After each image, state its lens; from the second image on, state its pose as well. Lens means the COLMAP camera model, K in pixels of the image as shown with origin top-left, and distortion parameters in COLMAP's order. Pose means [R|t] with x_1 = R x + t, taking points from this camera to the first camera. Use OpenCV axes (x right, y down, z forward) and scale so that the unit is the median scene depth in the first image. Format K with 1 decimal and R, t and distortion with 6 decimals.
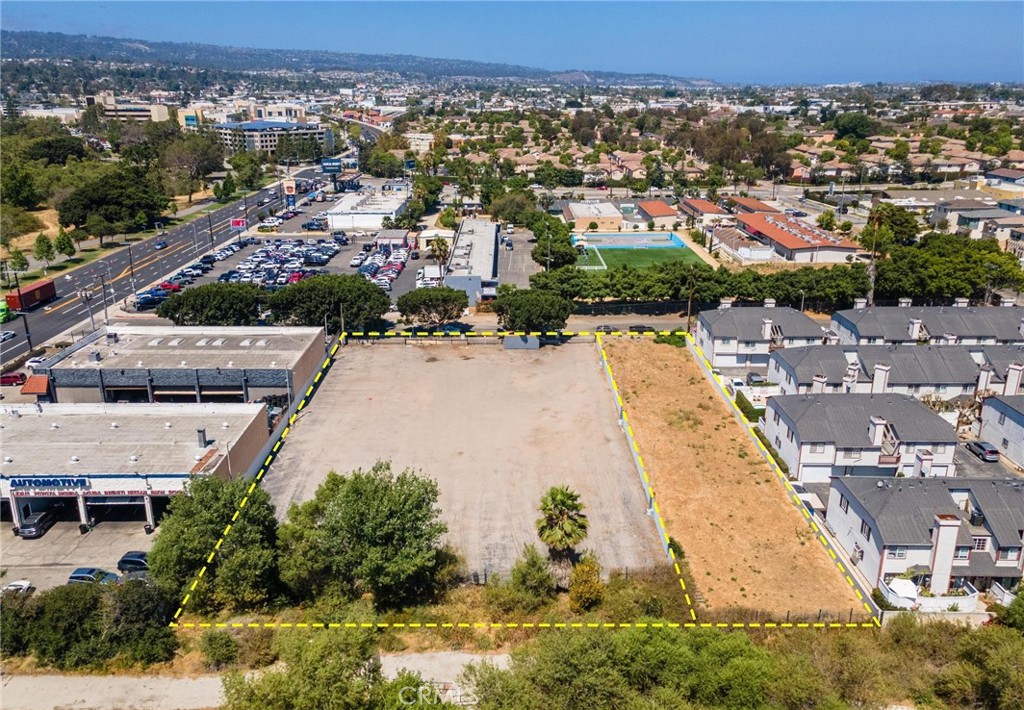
lens RADIAL K [[760.7, 0, 516.5], [0, 760.7, 354.2], [0, 0, 1]] dist [0.000680, -0.000266]
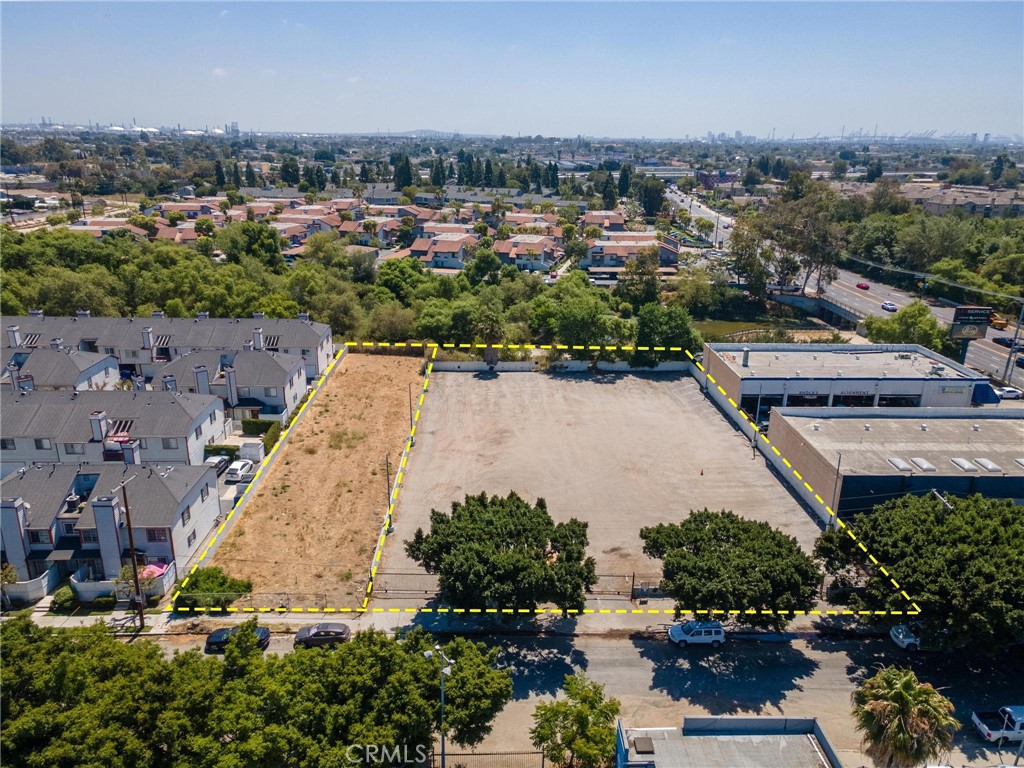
lens RADIAL K [[757.3, 0, 503.1], [0, 757.3, 385.9], [0, 0, 1]] dist [0.035130, 0.009939]
pose [[-0.999786, -0.013470, -0.015731, 0.037755], [-0.020273, 0.791674, 0.610608, -0.533848], [0.004229, 0.610796, -0.791777, 1.657705]]
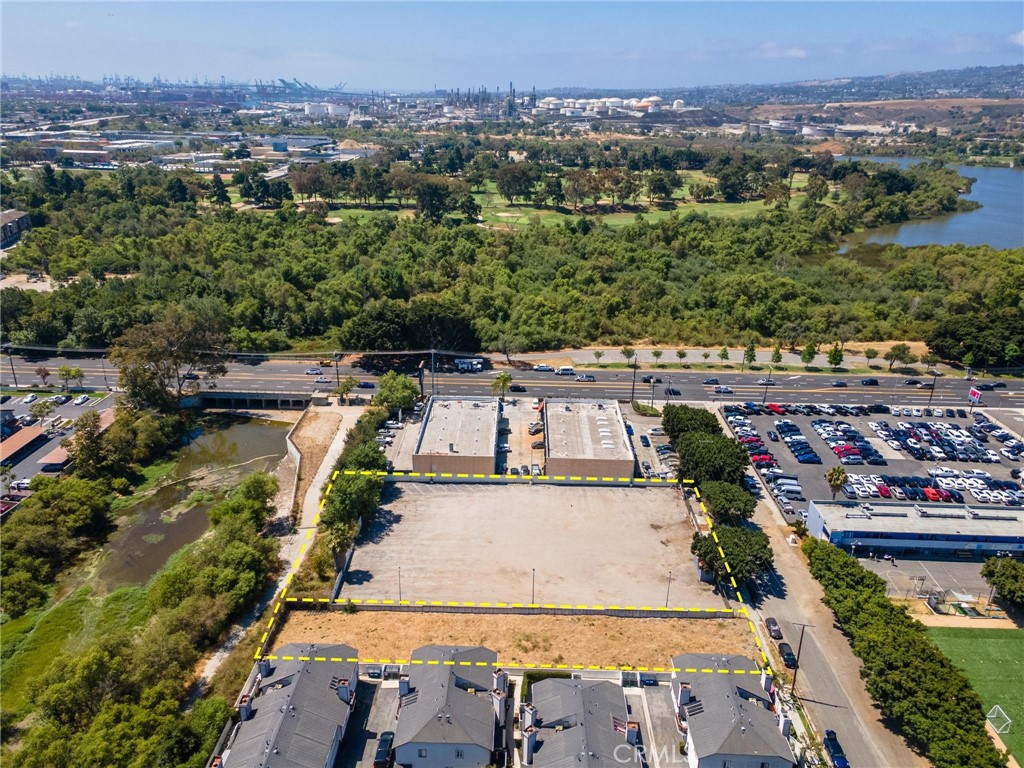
lens RADIAL K [[747.8, 0, 512.0], [0, 747.8, 384.0], [0, 0, 1]] dist [0.002492, 0.000859]
pose [[-0.027994, 0.363901, -0.931017, 1.124605], [-0.347541, 0.869734, 0.350398, -0.643228], [0.937247, 0.333375, 0.102123, 0.692966]]
